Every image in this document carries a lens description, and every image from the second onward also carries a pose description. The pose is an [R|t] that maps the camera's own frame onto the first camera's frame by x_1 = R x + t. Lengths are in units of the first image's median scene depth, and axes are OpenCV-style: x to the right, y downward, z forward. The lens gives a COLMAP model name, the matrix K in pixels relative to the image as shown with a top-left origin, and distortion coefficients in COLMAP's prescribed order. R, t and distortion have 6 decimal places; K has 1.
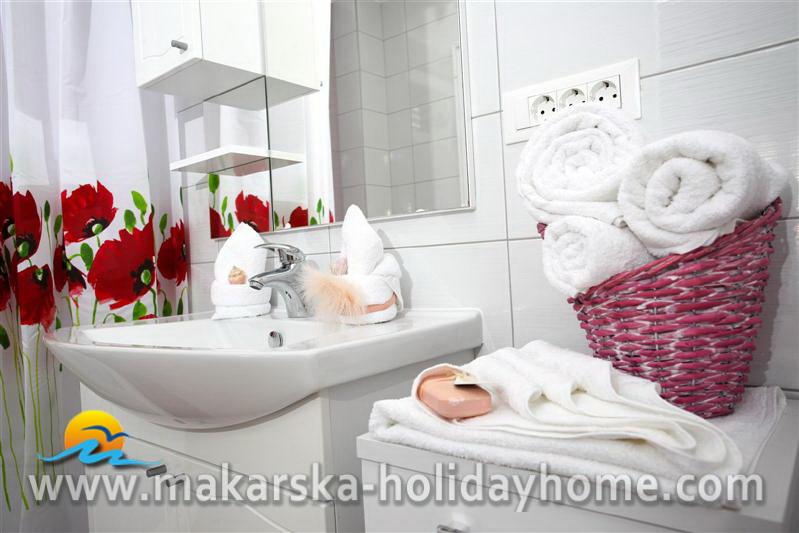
lens RADIAL K [[565.1, 0, 399.5], [0, 565.1, 266.5], [0, 0, 1]] dist [-0.026087, 0.003866]
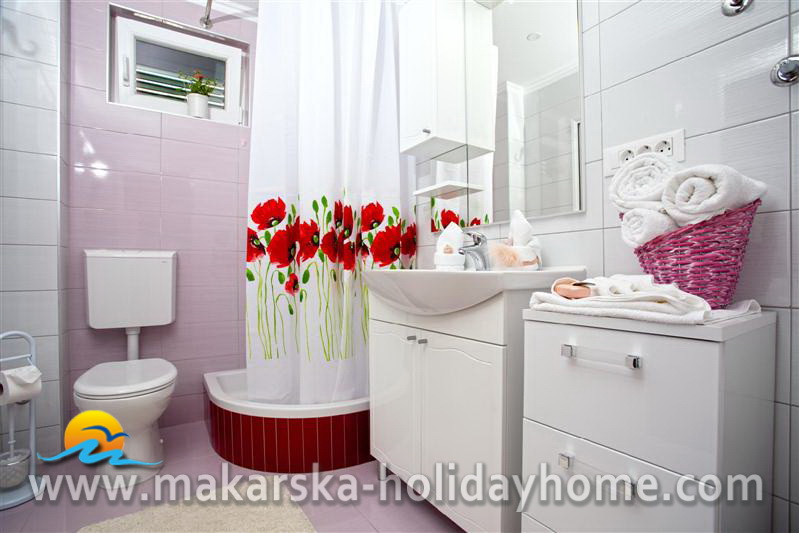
lens RADIAL K [[386.4, 0, 398.5], [0, 386.4, 271.6], [0, 0, 1]] dist [-0.082304, 0.038626]
pose [[0.951366, 0.048667, -0.304193, -0.066001], [-0.048484, 0.998791, 0.008162, 0.120976], [0.304222, 0.006983, 0.952575, -0.396810]]
